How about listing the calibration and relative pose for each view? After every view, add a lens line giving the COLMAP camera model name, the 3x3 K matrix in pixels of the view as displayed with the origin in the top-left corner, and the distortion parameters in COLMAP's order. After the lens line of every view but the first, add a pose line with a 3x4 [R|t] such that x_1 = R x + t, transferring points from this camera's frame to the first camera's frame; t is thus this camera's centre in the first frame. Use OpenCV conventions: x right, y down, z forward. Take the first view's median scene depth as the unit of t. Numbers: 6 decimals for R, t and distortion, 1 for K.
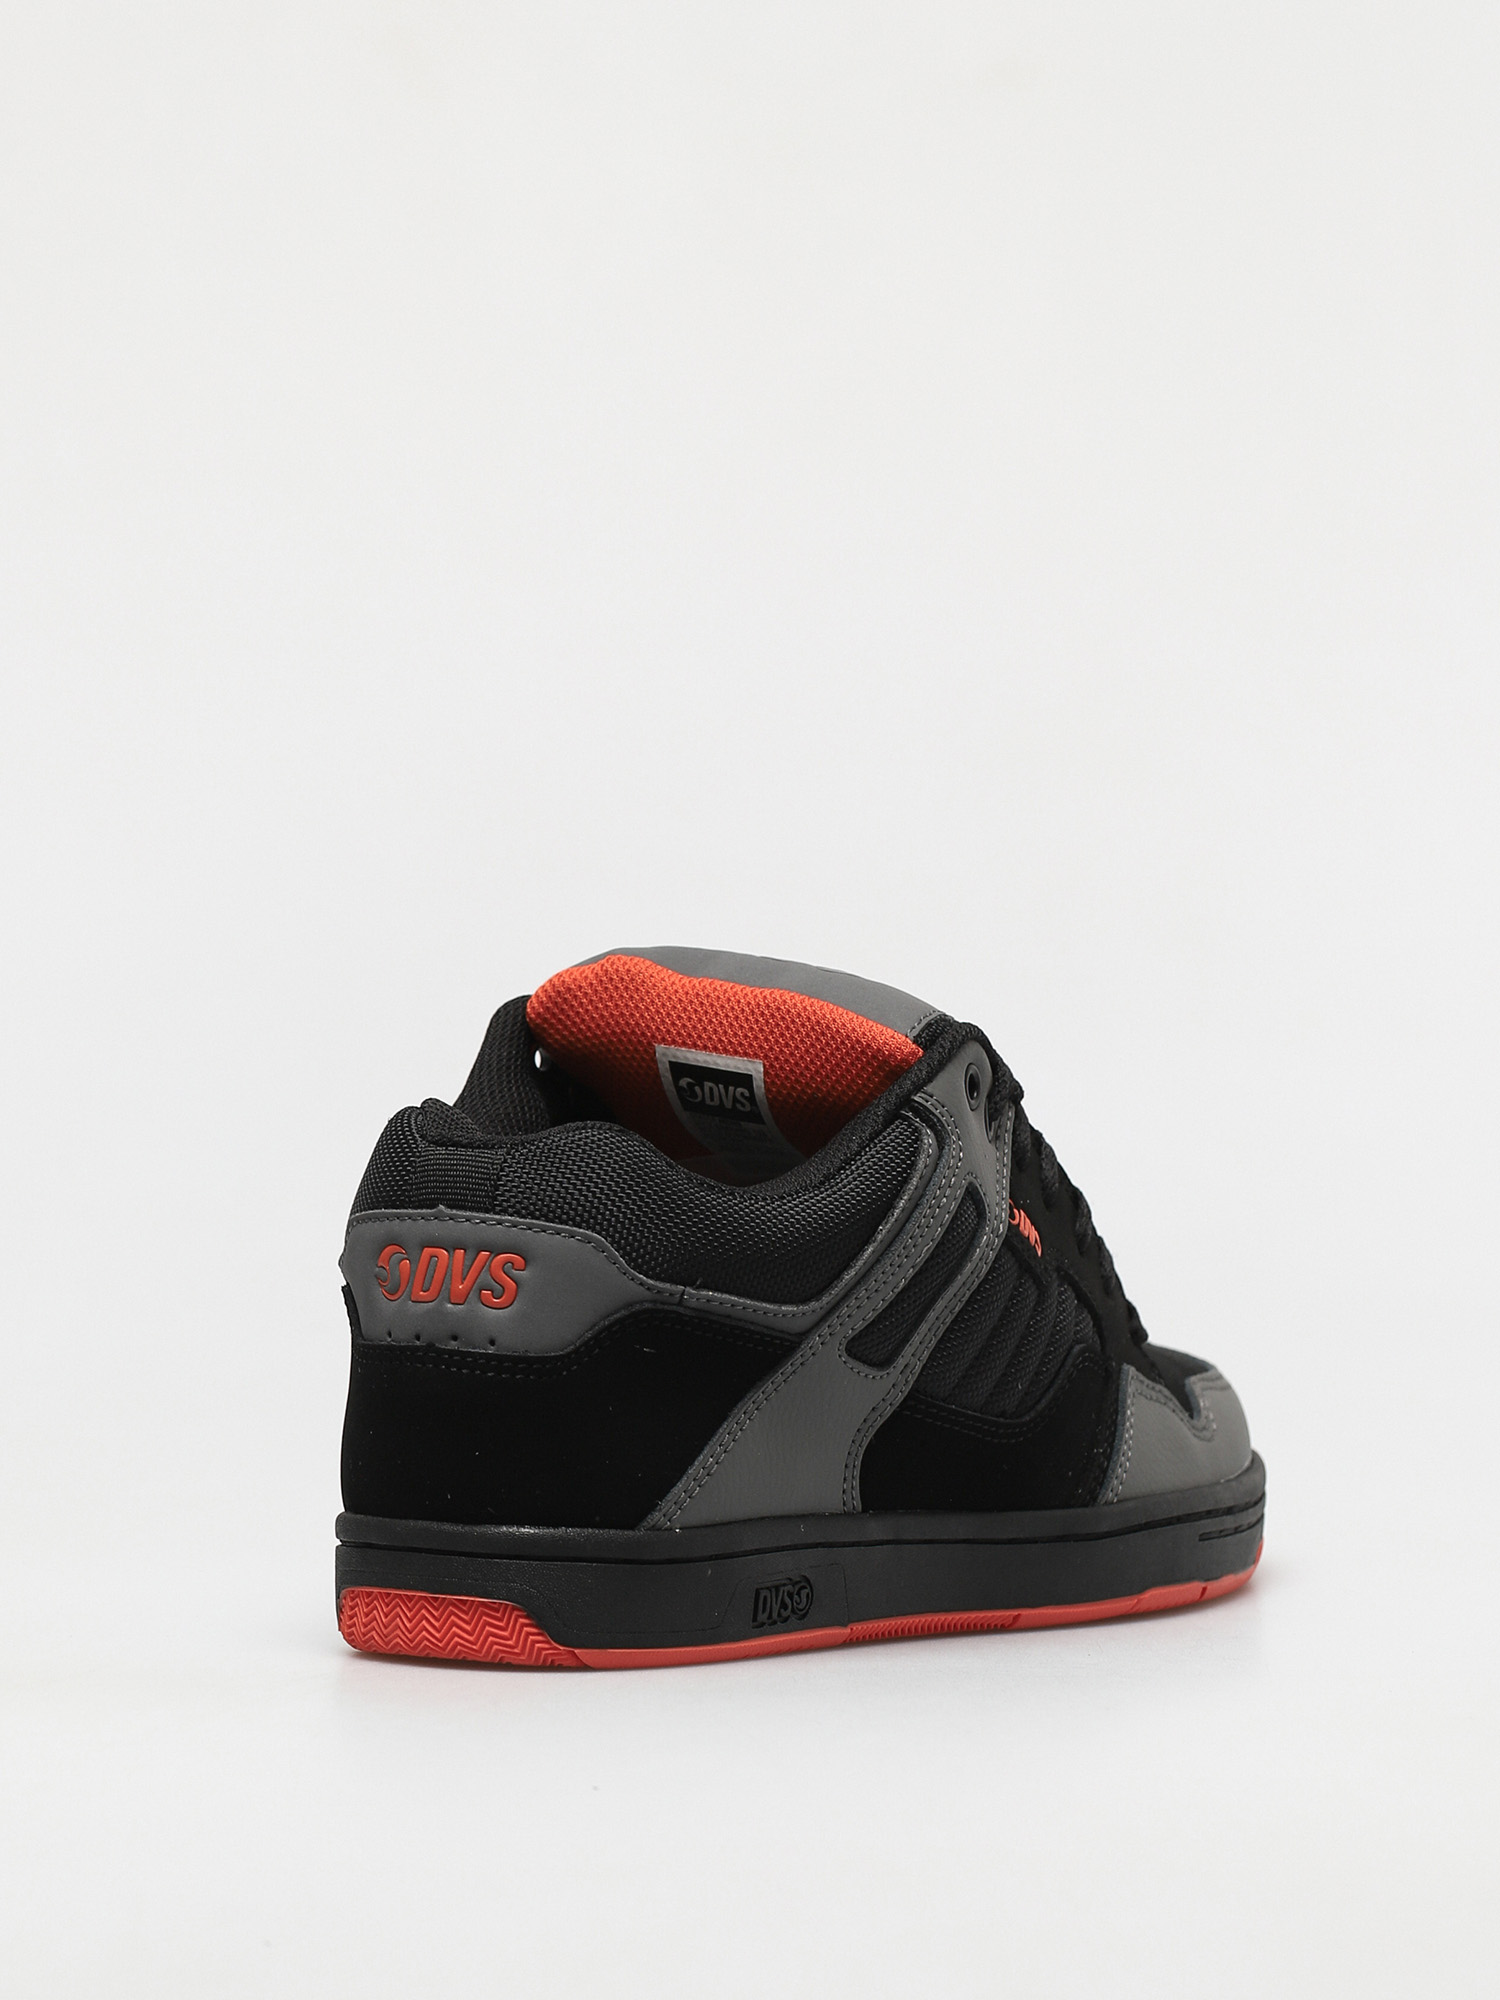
lens RADIAL K [[5718.4, 0, 750.0], [0, 5718.4, 1000.0], [0, 0, 1]] dist [-0.313897, 0.322824]
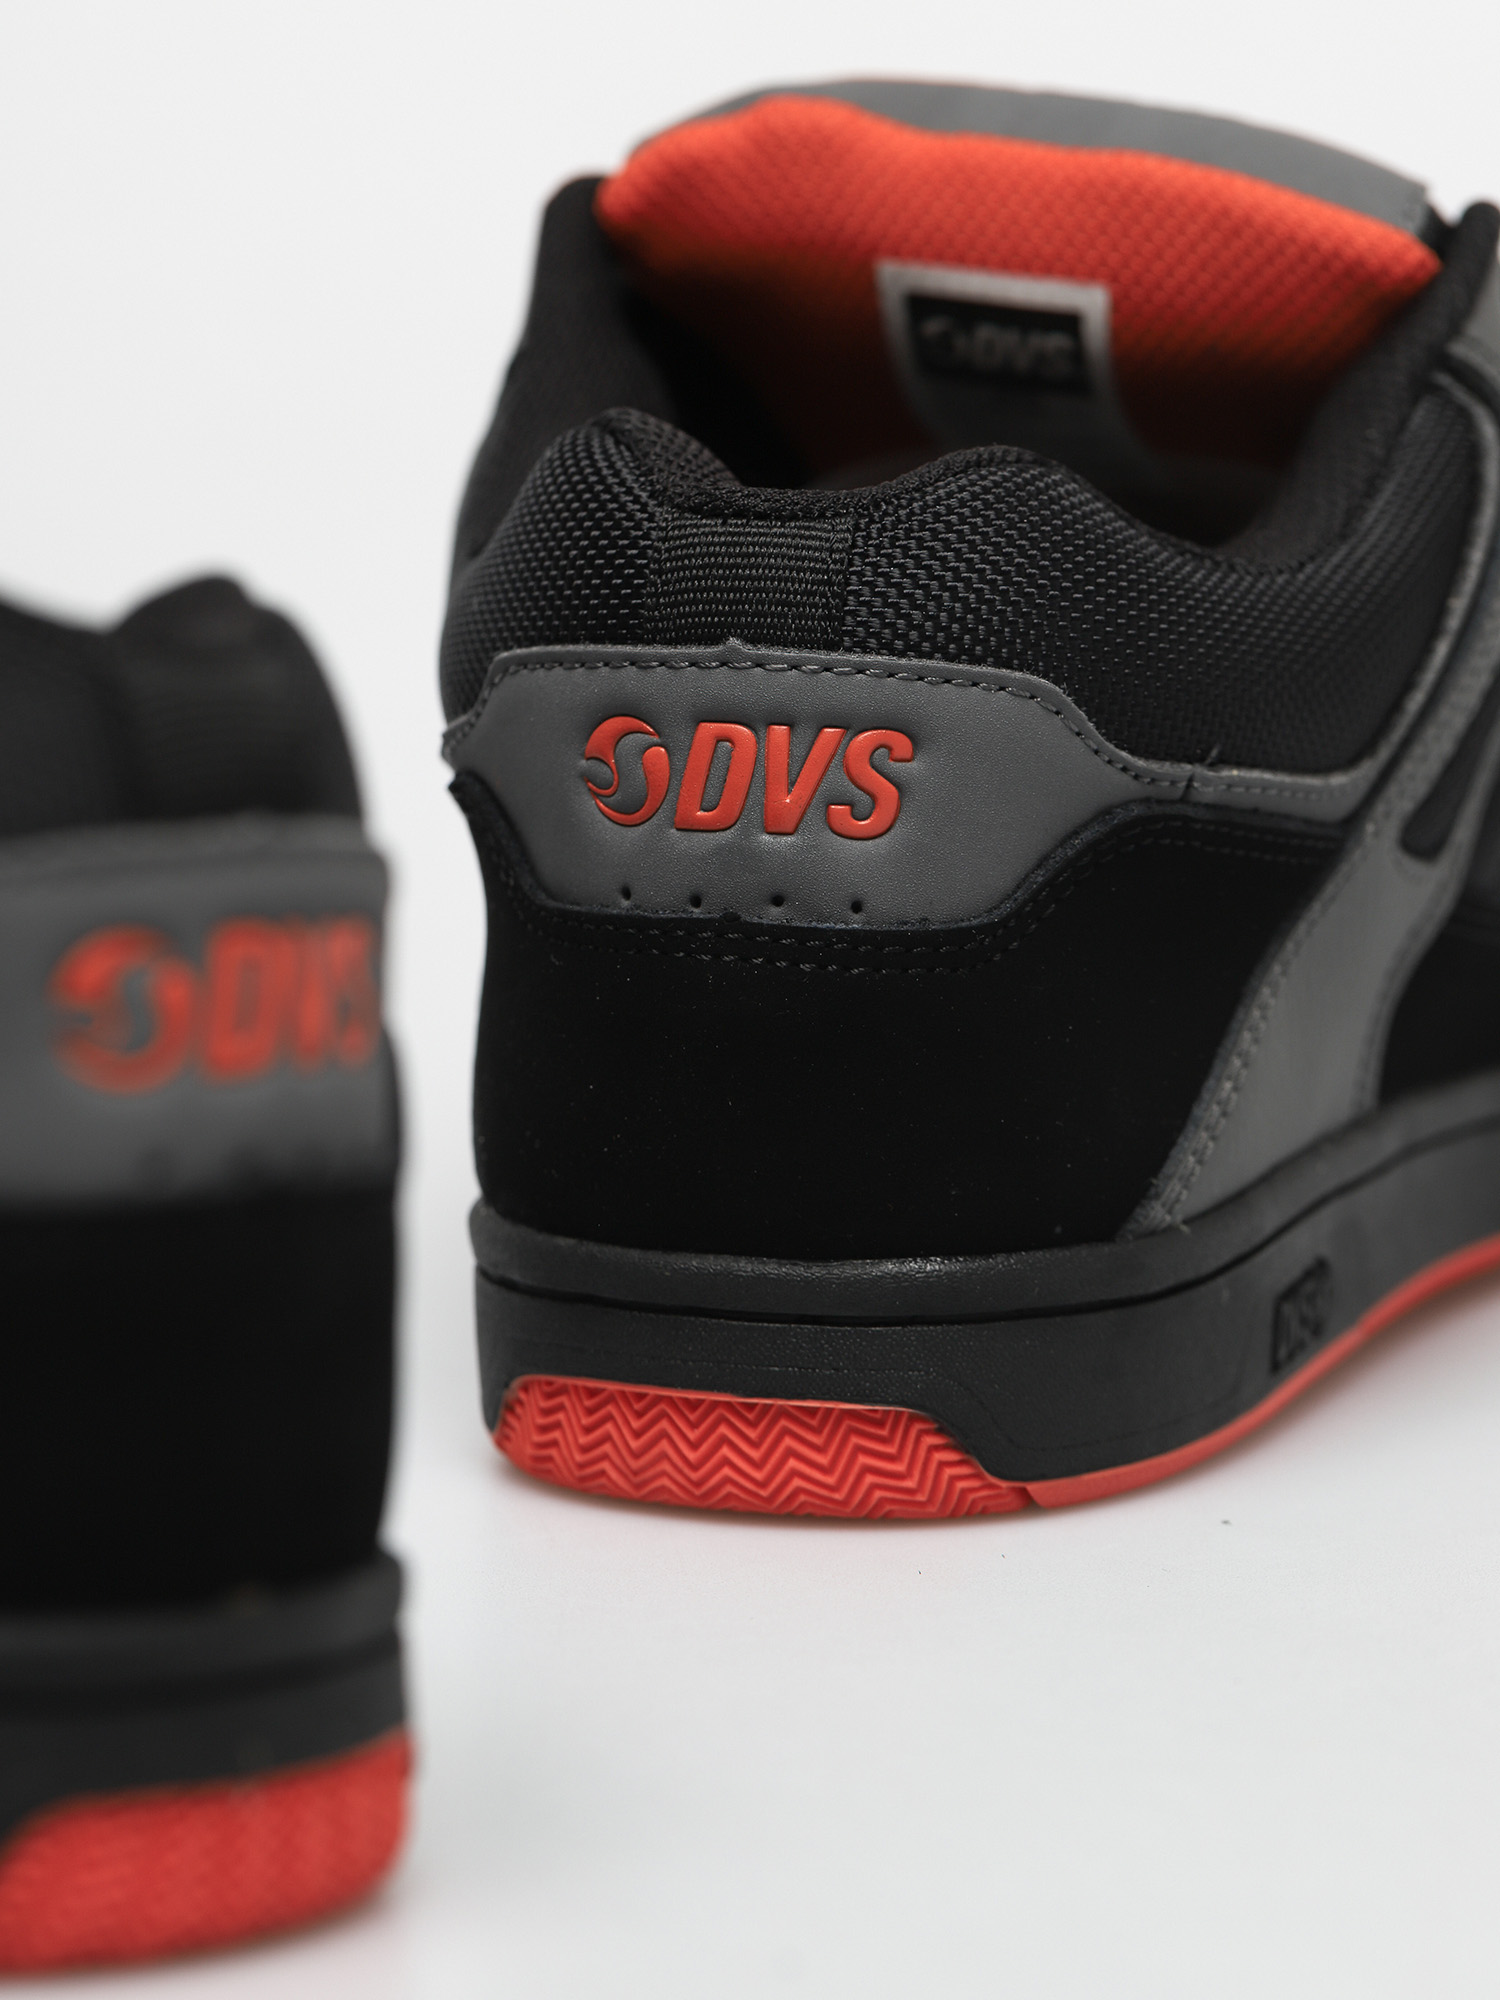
lens RADIAL K [[6128.9, 0, 750.0], [0, 6128.9, 1000.0], [0, 0, 1]] dist [-0.078954, 0.103874]
pose [[0.987196, -0.064468, 0.145905, -0.133027], [0.040612, 0.986129, 0.160936, -0.019352], [-0.154256, -0.152949, 0.976121, 0.467417]]
